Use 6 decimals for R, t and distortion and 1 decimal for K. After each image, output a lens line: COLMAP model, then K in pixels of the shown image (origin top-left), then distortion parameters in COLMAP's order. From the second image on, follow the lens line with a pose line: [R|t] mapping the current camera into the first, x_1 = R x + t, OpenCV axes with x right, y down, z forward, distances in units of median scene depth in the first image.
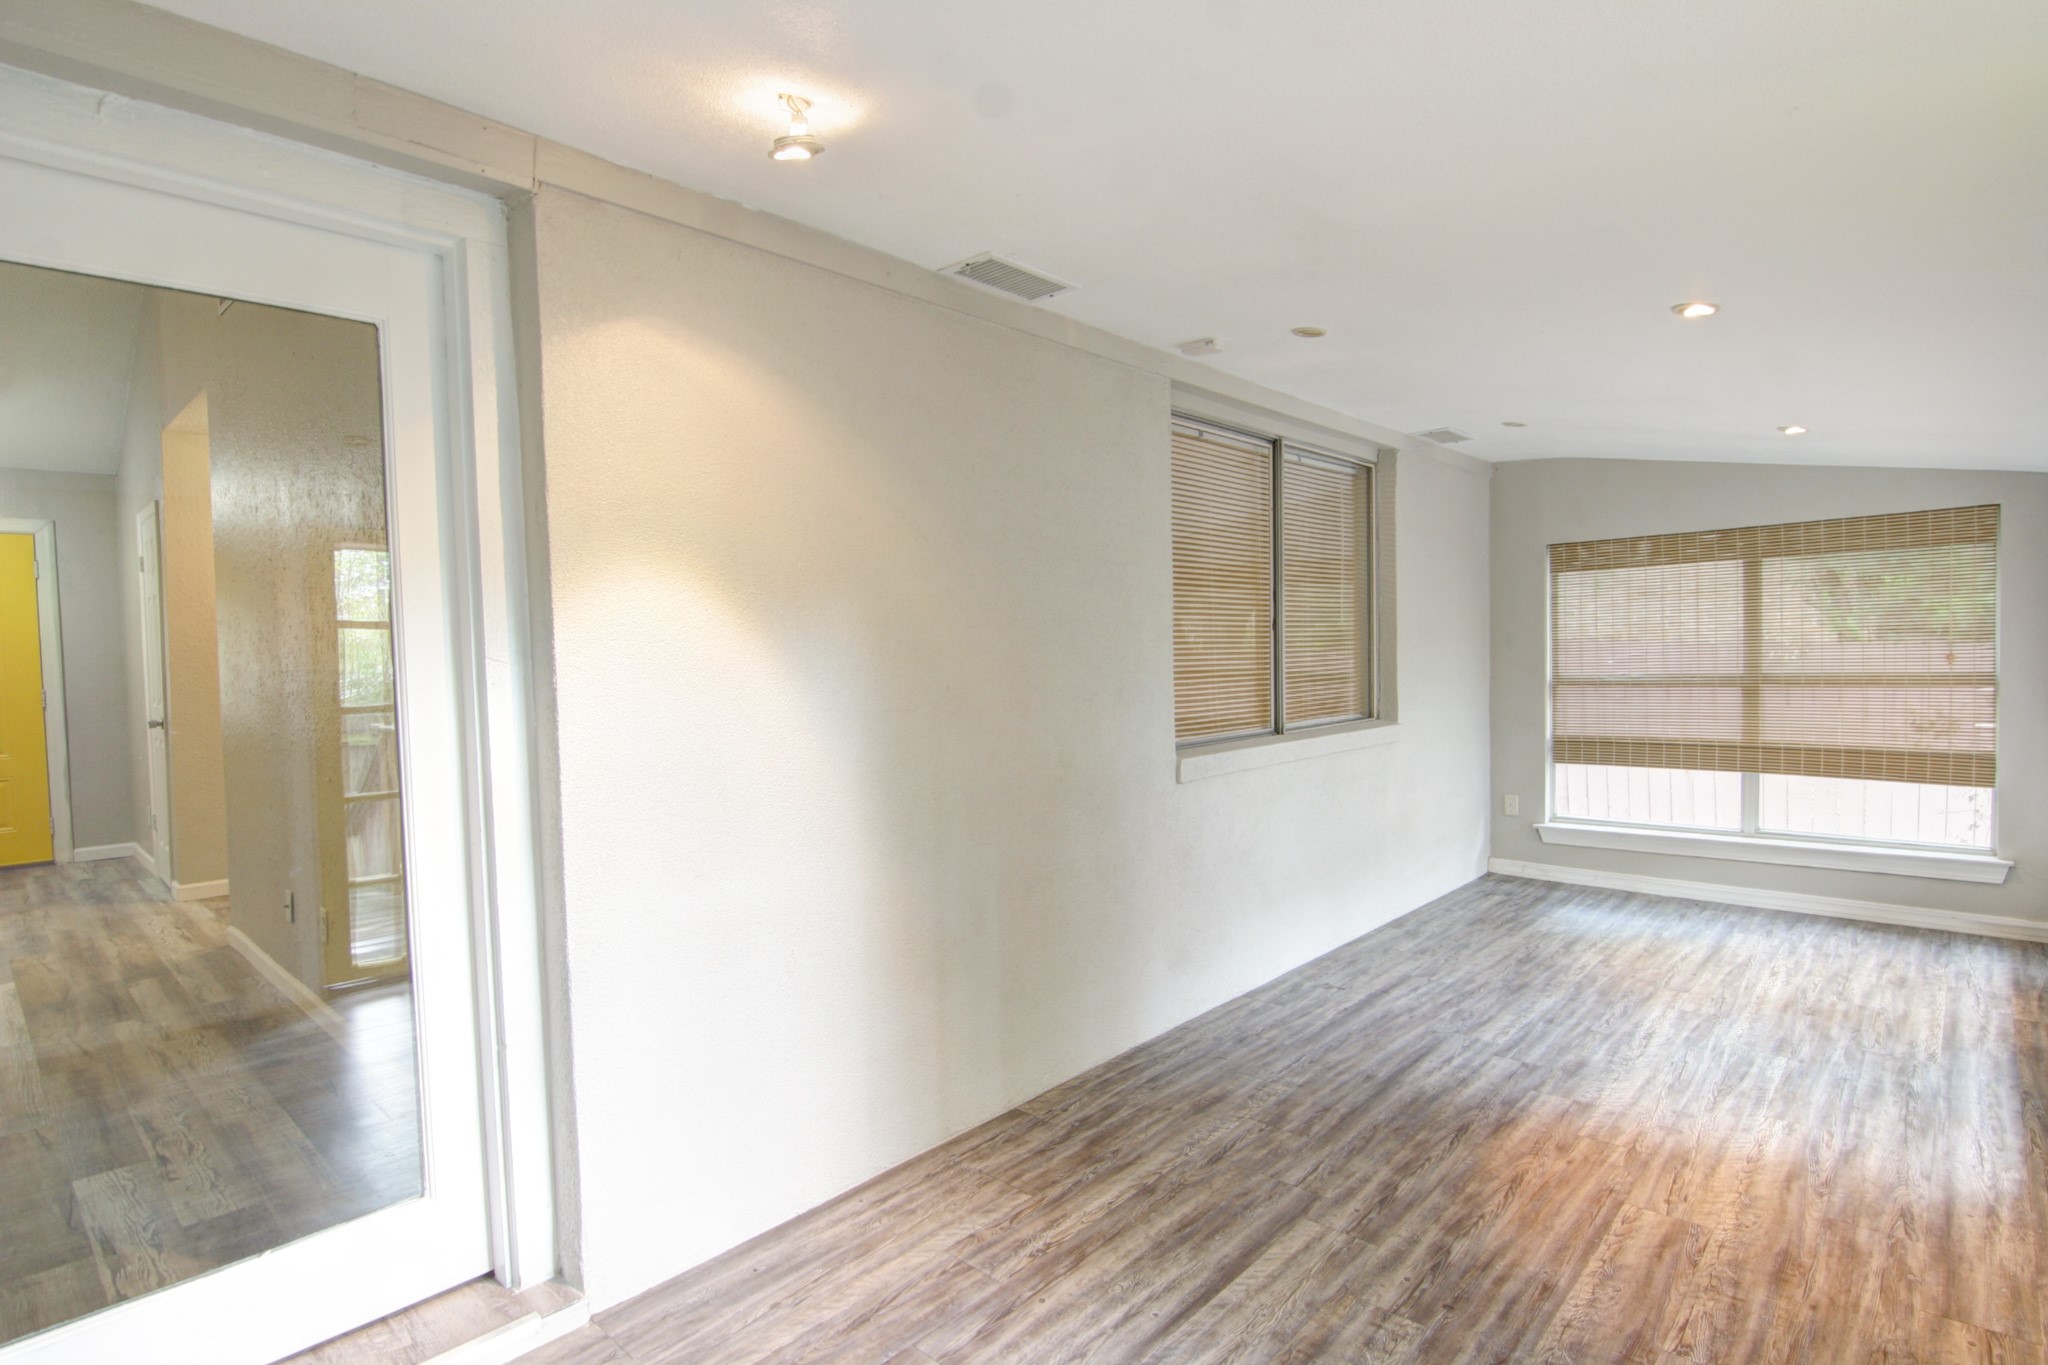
lens RADIAL K [[1037.3, 0, 1029.5], [0, 1037.3, 688.6], [0, 0, 1]] dist [-0.004765, -0.011849]
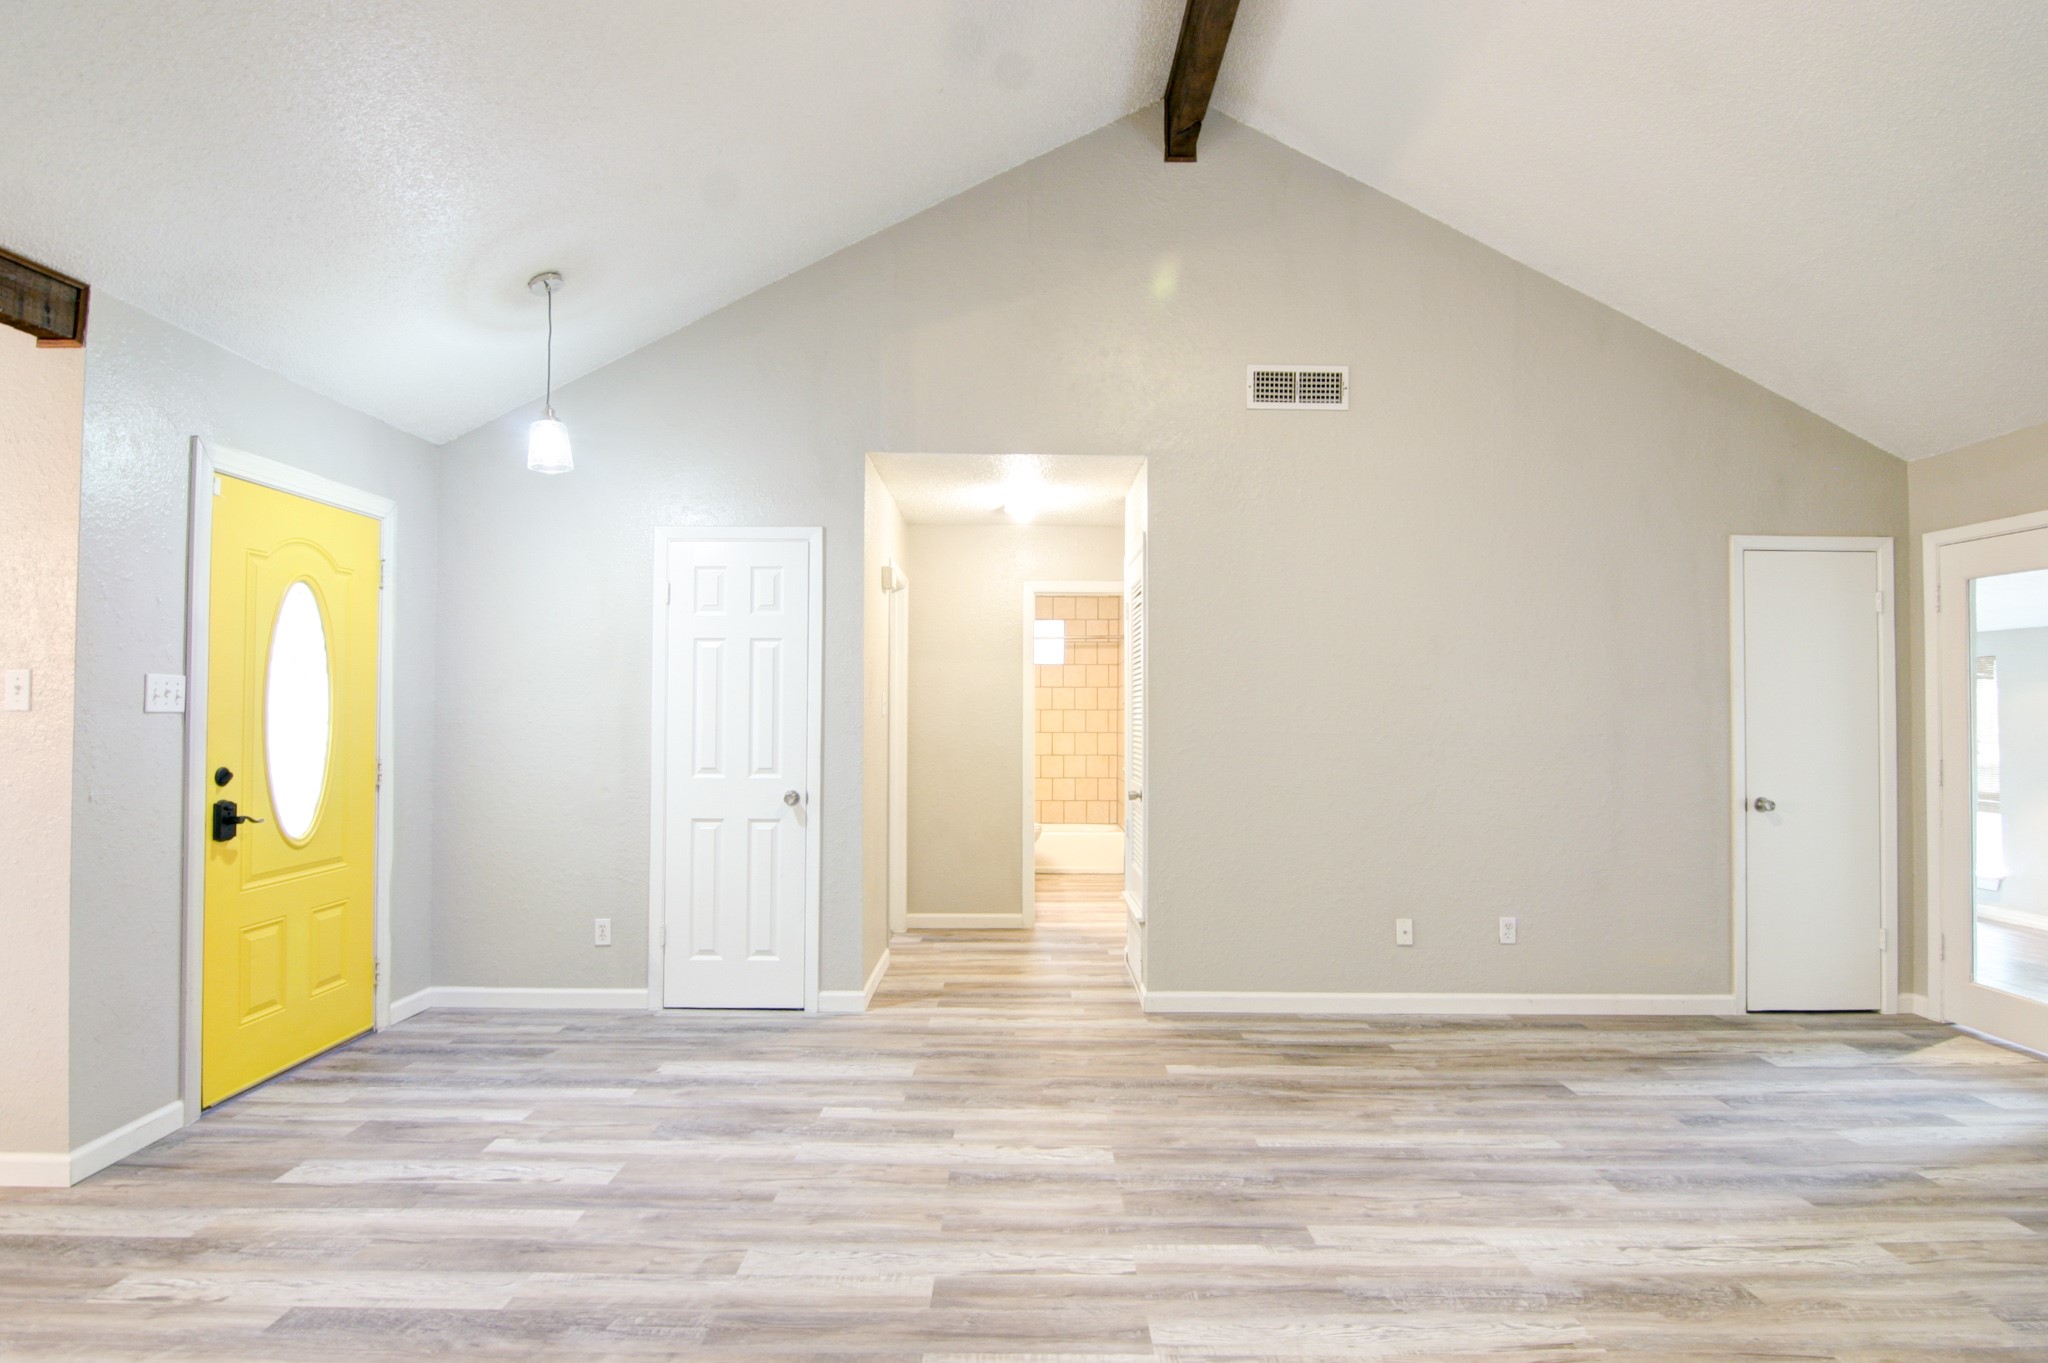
lens RADIAL K [[1081.2, 0, 1034.9], [0, 1081.2, 684.9], [0, 0, 1]] dist [-0.002004, -0.013828]
pose [[0.726655, 0.039761, 0.685851, -2.008855], [0.007991, 0.997767, -0.066310, 0.005077], [-0.686956, 0.053665, 0.724714, 0.390072]]
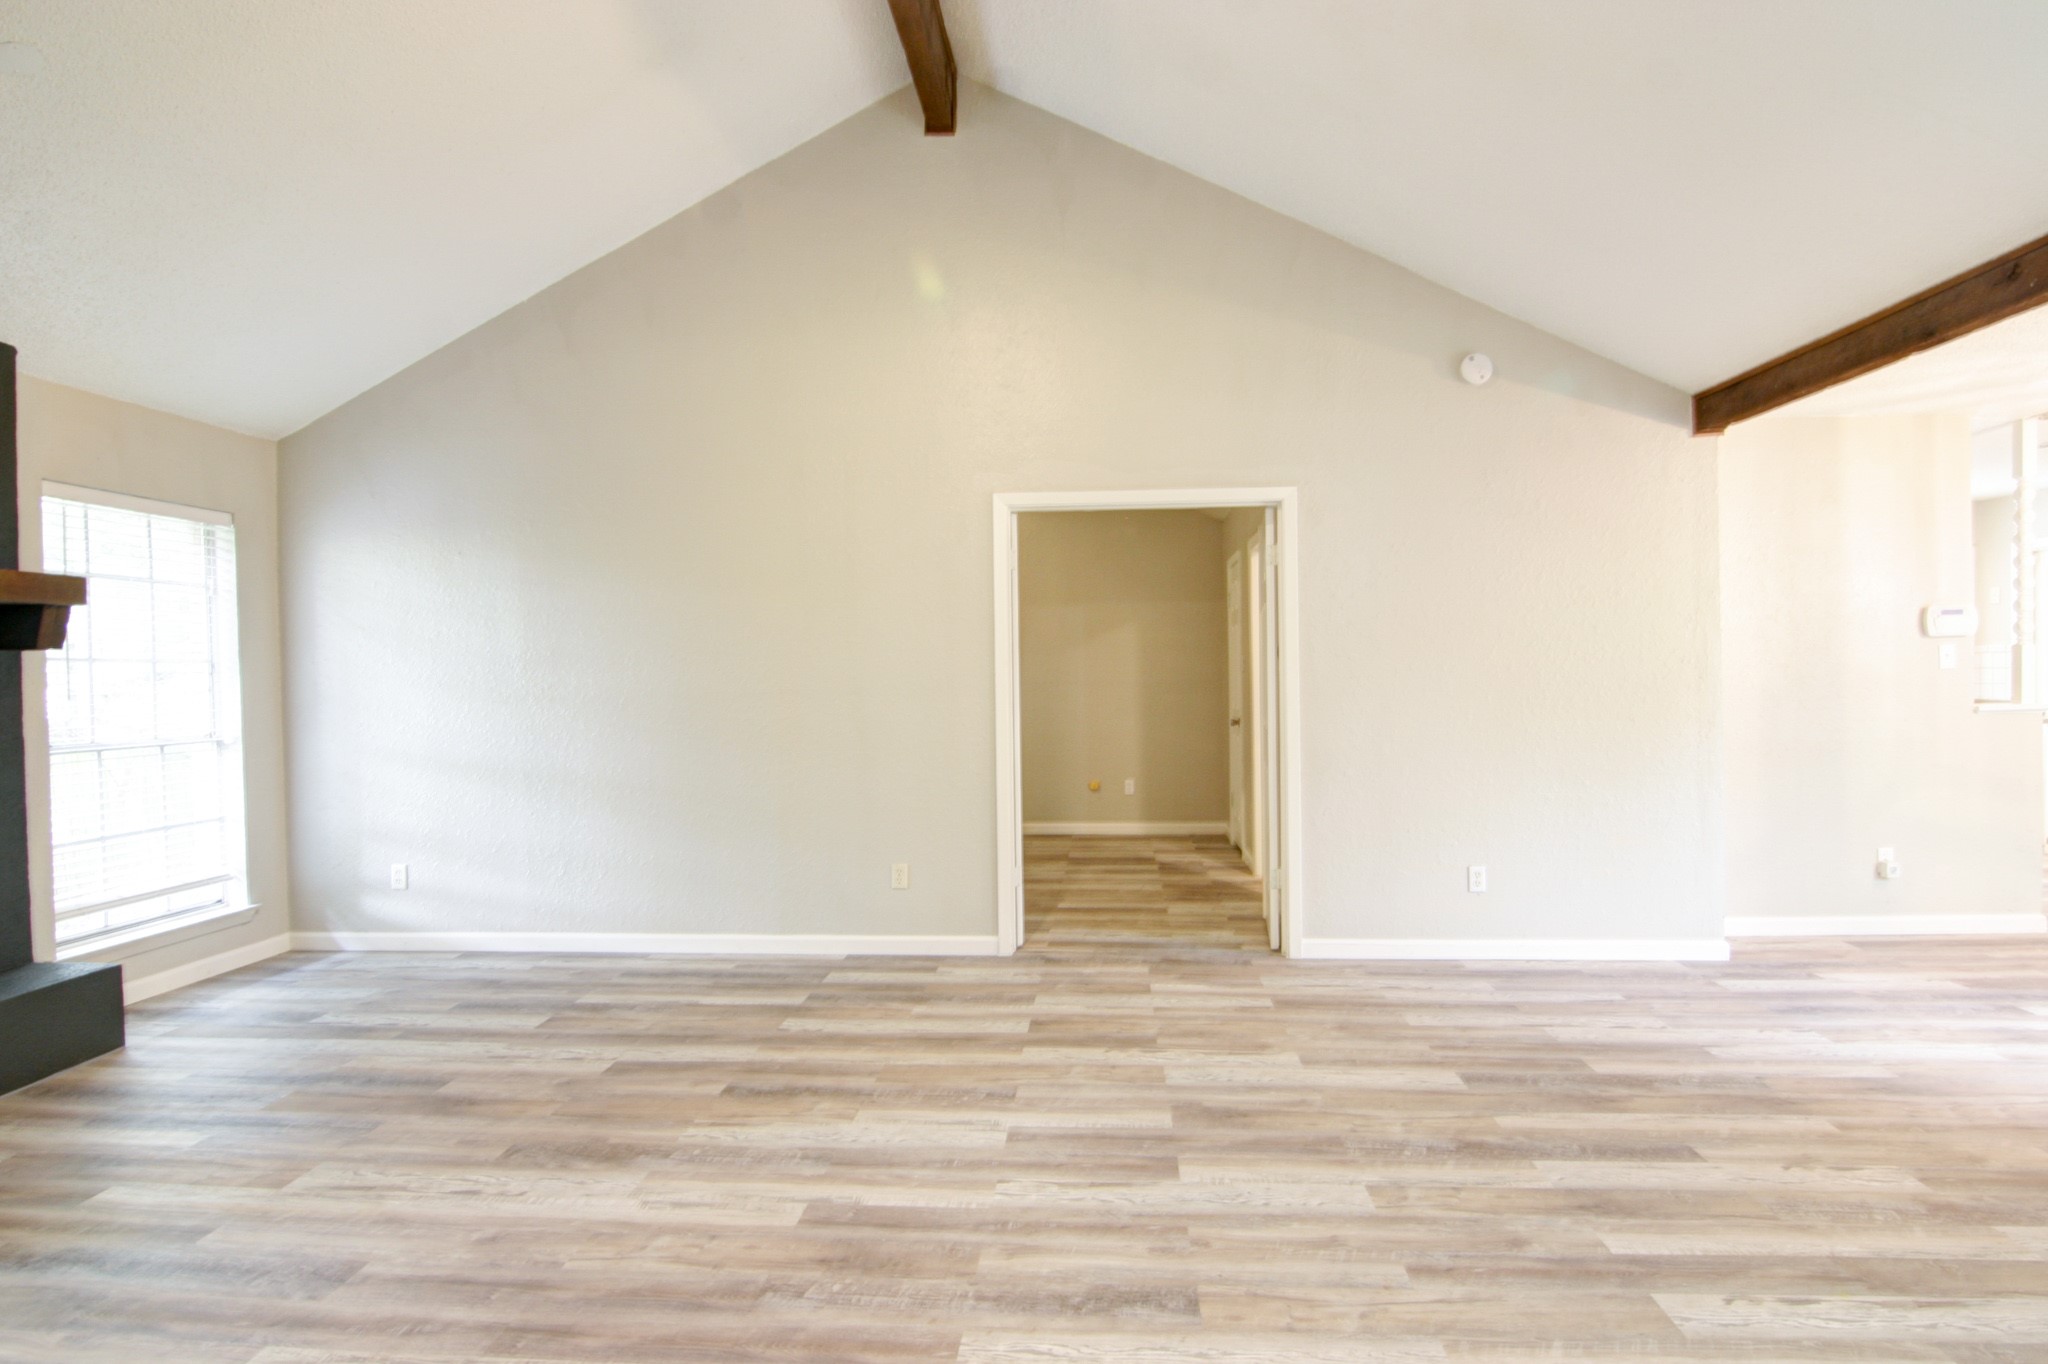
lens RADIAL K [[1060.2, 0, 1030.6], [0, 1060.2, 689.0], [0, 0, 1]] dist [-0.002907, -0.014216]
pose [[-0.784217, 0.039246, -0.619245, -1.032633], [0.003773, 0.998281, 0.058490, -0.055821], [0.620476, 0.043533, -0.783017, 1.460976]]
